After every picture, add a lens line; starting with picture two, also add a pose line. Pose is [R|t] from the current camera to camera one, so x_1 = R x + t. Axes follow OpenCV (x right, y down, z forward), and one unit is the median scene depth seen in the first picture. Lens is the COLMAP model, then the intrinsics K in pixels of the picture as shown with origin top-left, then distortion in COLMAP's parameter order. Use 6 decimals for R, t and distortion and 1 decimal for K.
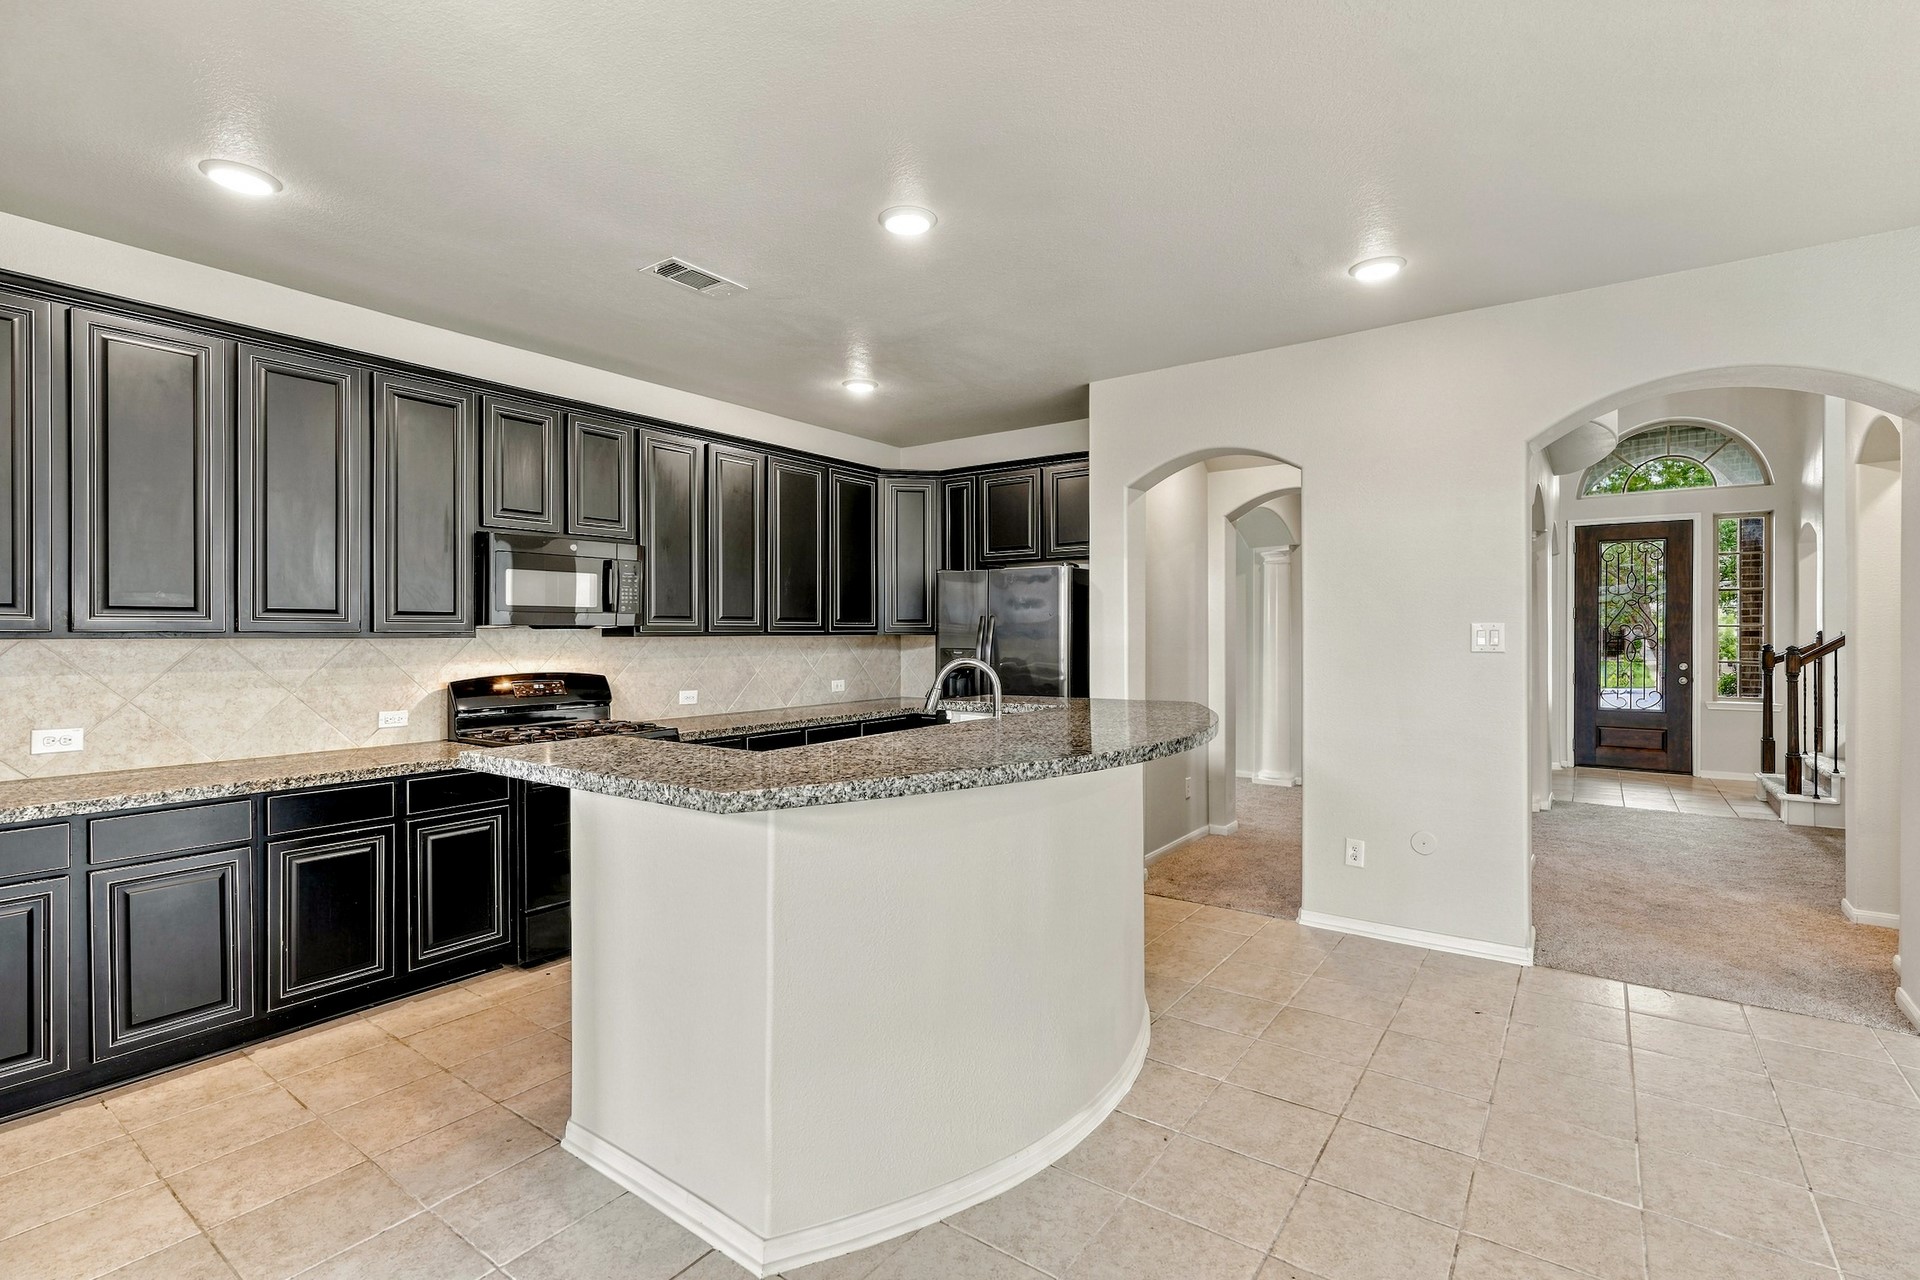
lens RADIAL K [[879.2, 0, 957.4], [0, 879.2, 635.3], [0, 0, 1]] dist [-0.000305, 0.000326]
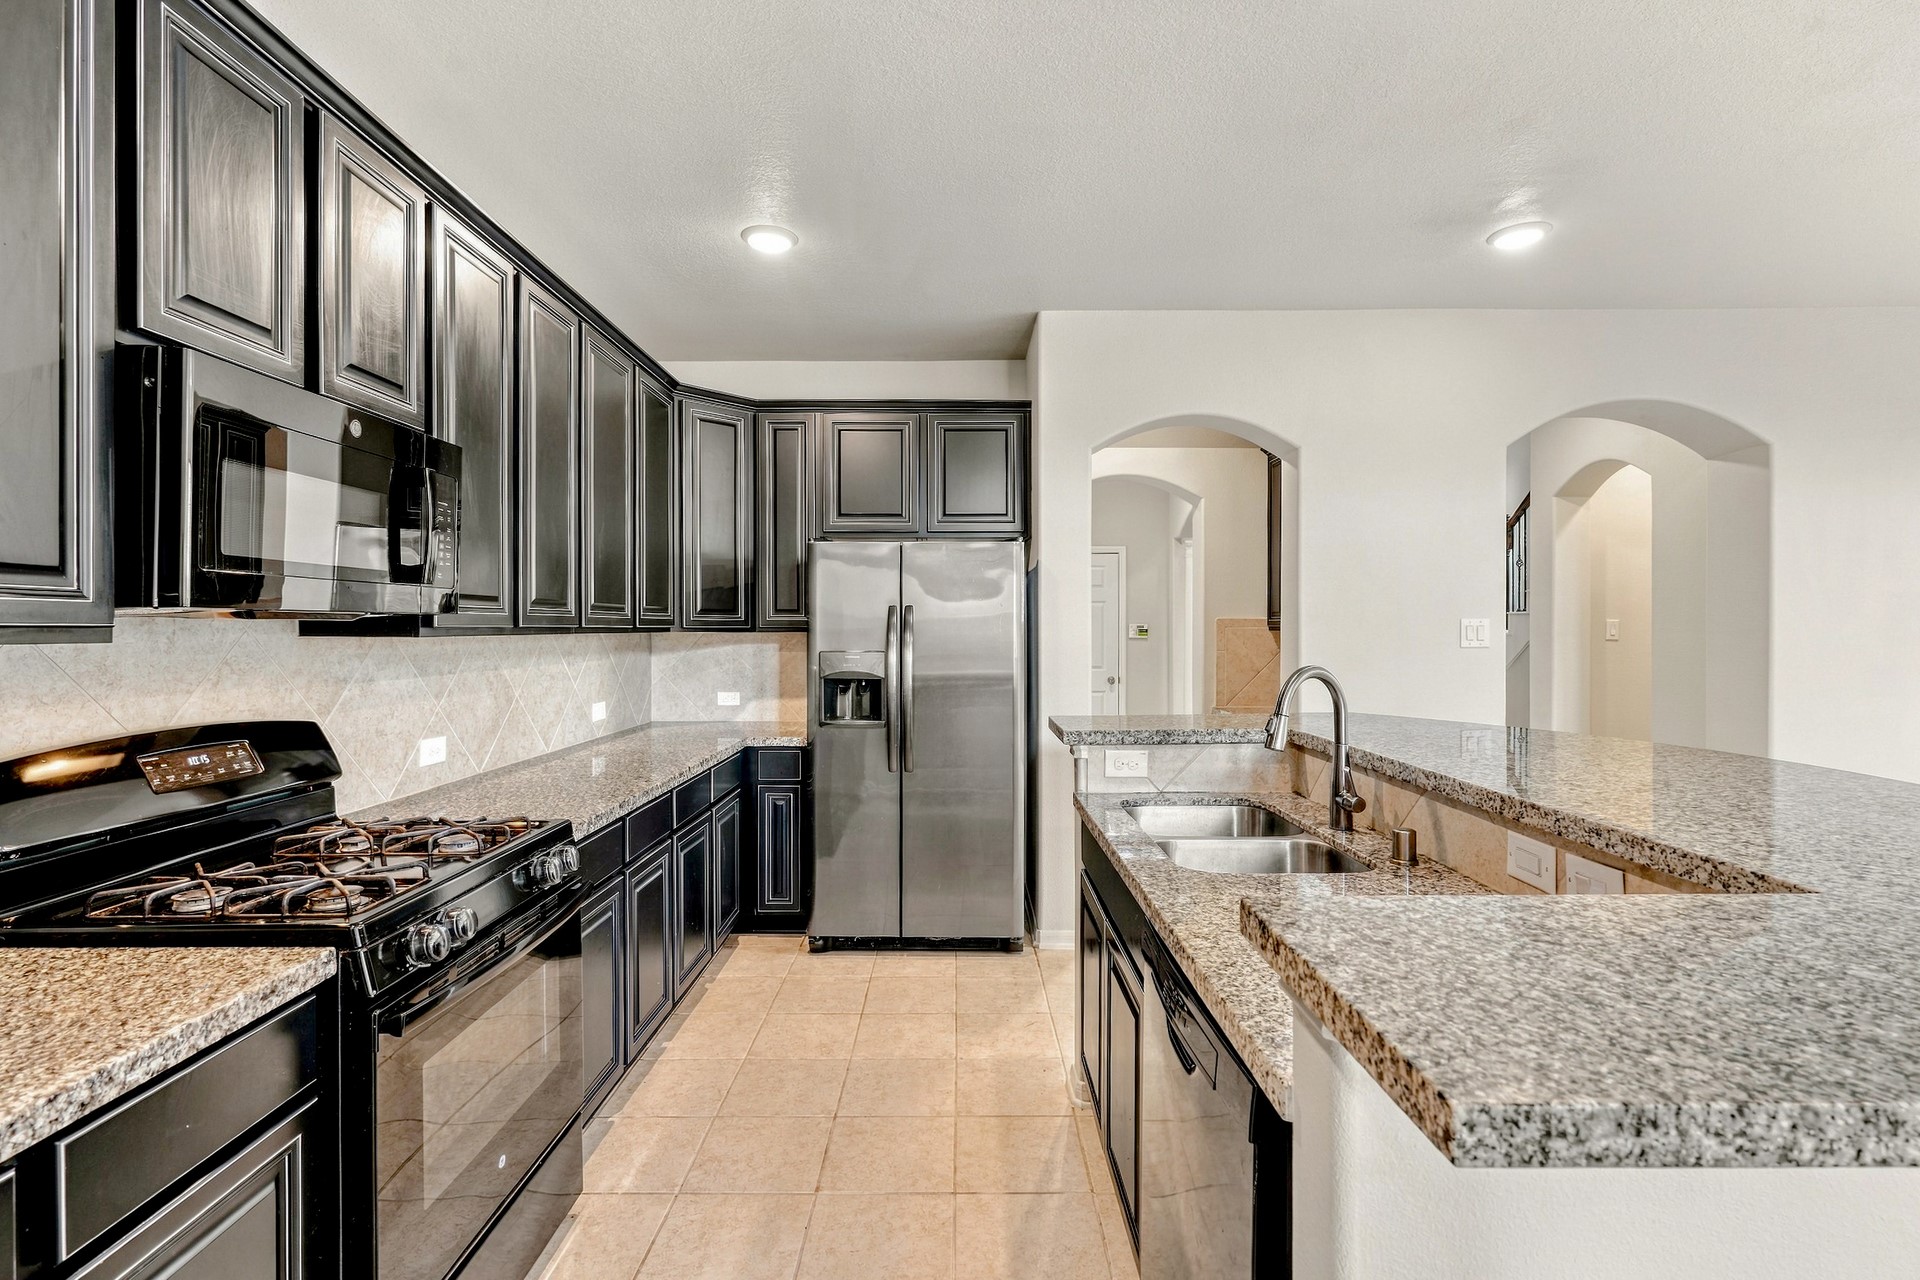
lens RADIAL K [[879.2, 0, 960.1], [0, 879.2, 634.0], [0, 0, 1]] dist [-0.000305, 0.000326]
pose [[0.806136, -0.003869, 0.591717, -0.395858], [0.002390, 0.999992, 0.003283, -0.000693], [-0.591725, -0.001232, 0.806139, 0.423193]]
